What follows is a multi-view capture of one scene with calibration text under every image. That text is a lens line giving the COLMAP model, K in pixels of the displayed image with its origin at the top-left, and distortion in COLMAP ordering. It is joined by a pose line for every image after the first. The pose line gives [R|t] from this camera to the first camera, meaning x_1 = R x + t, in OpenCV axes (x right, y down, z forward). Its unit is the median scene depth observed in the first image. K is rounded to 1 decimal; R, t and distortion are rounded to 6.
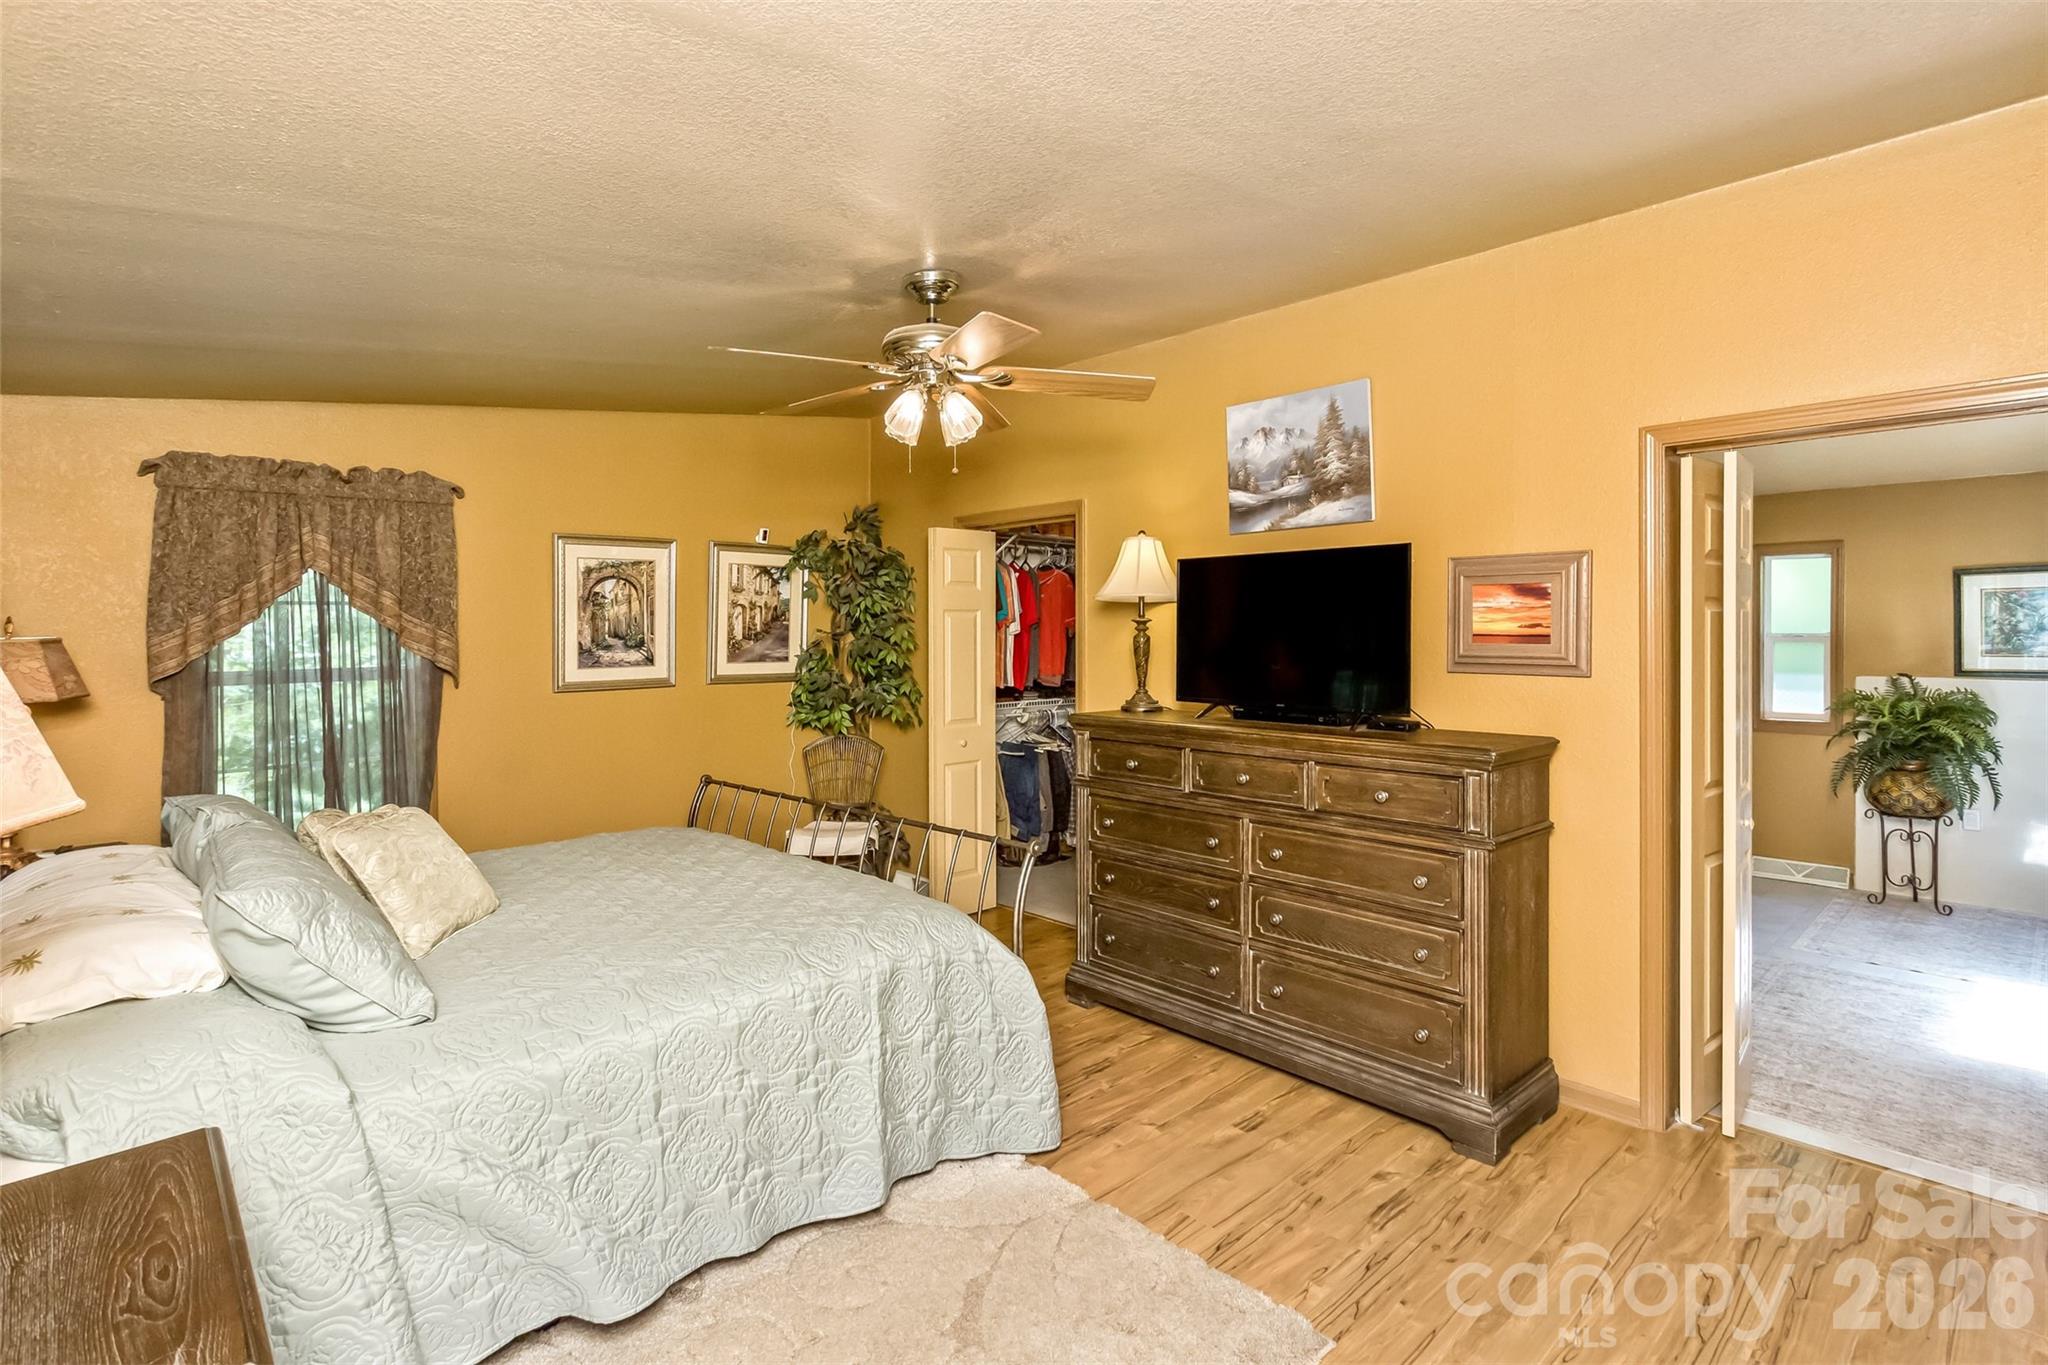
lens RADIAL K [[1006.7, 0, 1015.9], [0, 1006.7, 645.6], [0, 0, 1]] dist [-0.001556, -0.000843]
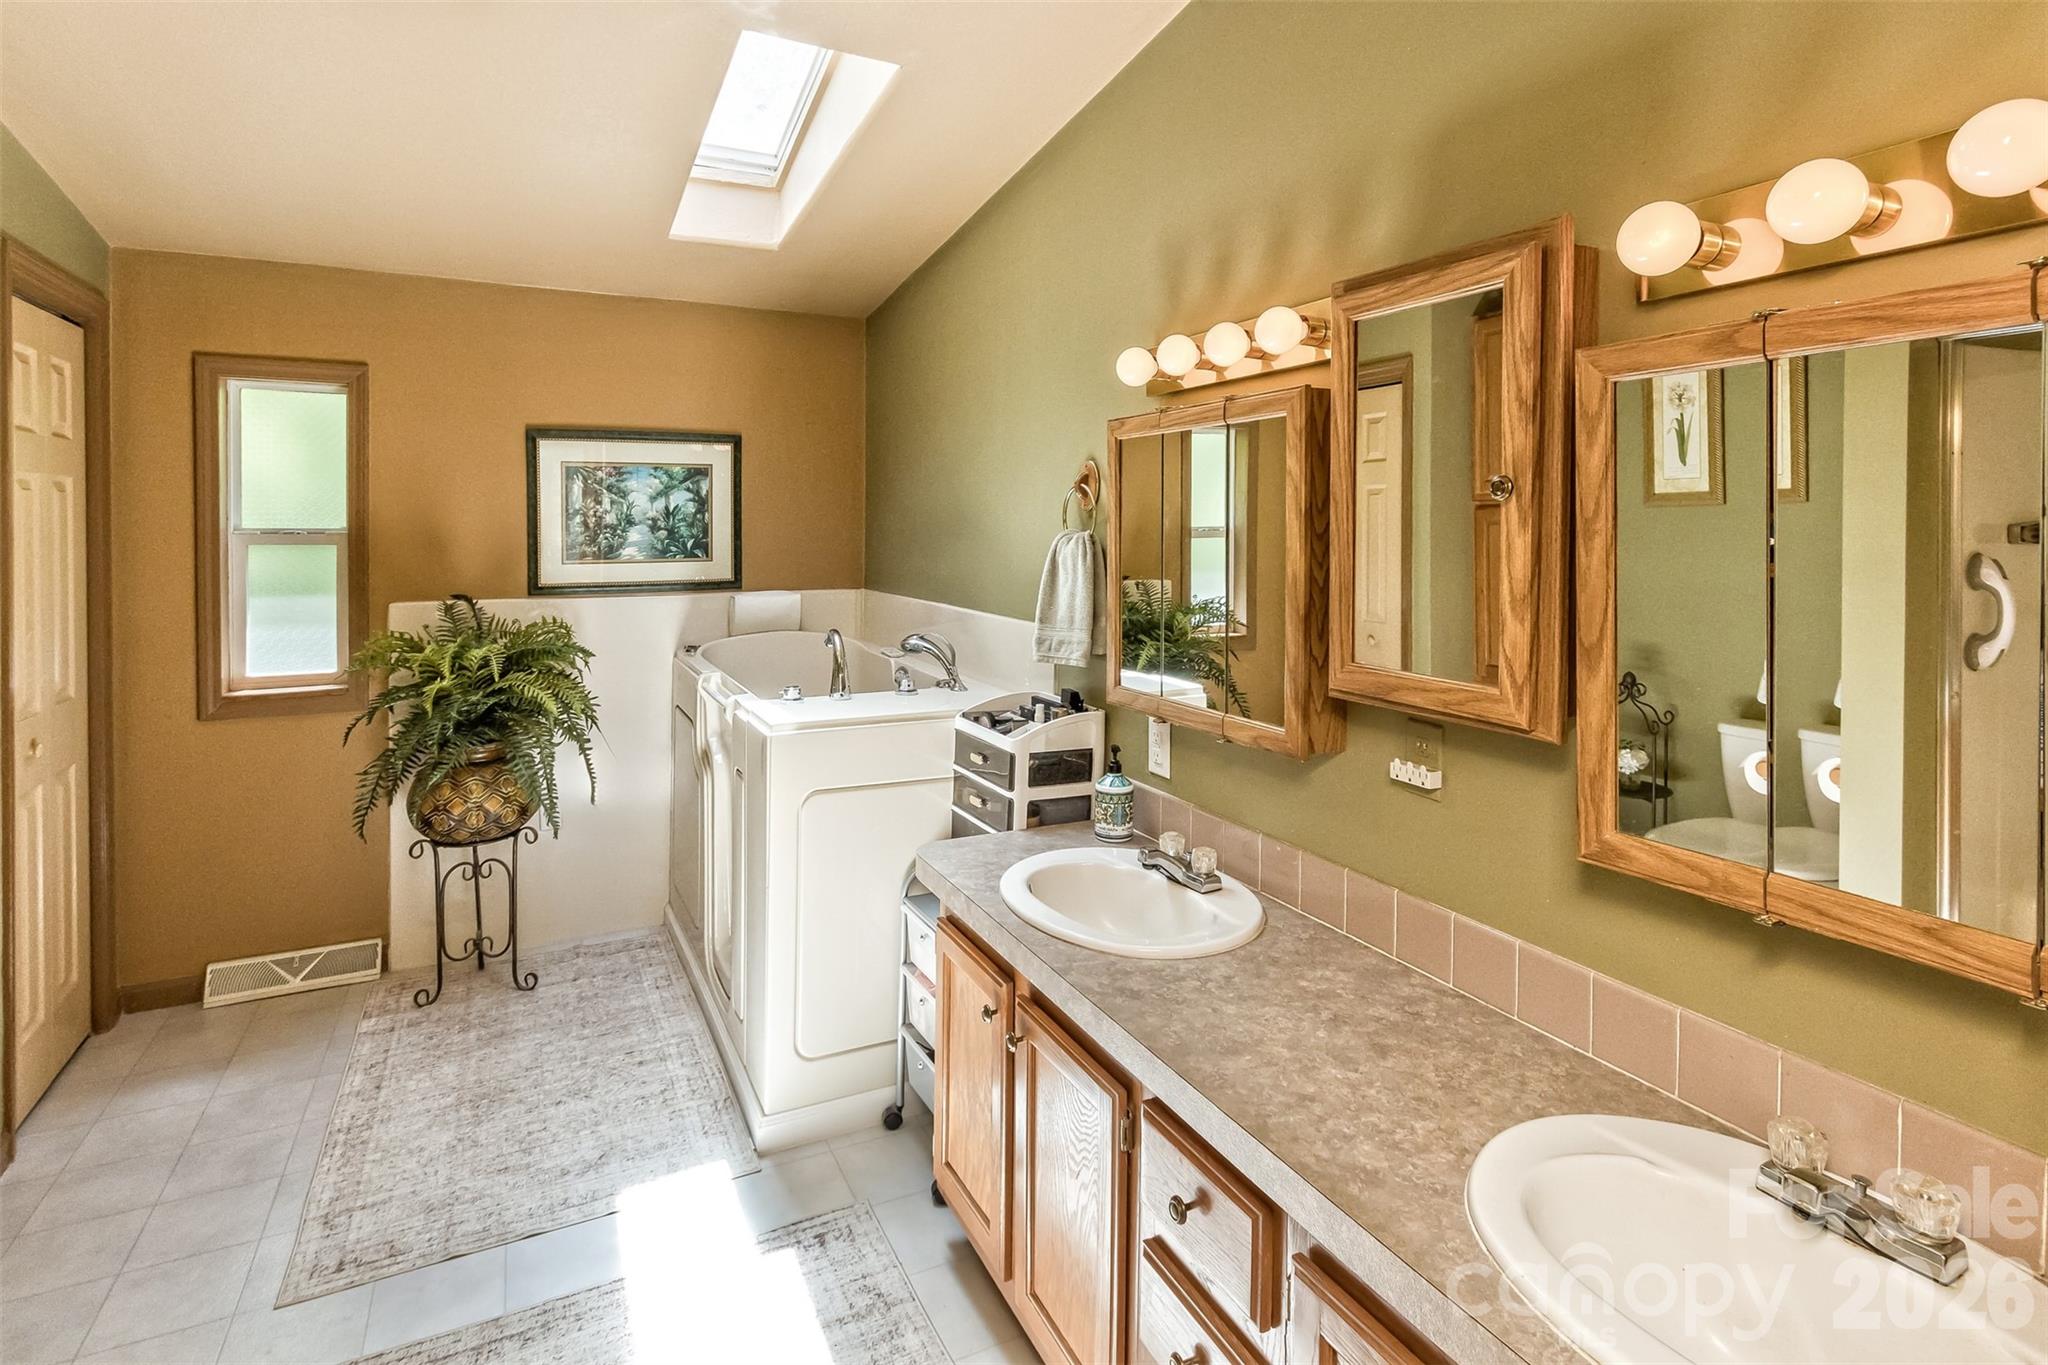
lens RADIAL K [[1006.7, 0, 1009.4], [0, 1006.7, 525.8], [0, 0, 1]] dist [-0.001556, -0.000843]
pose [[0.278343, 0.000430, 0.960482, 0.381683], [0.005103, 0.999985, -0.001926, -0.010724], [-0.960468, 0.005437, 0.278336, 0.498515]]
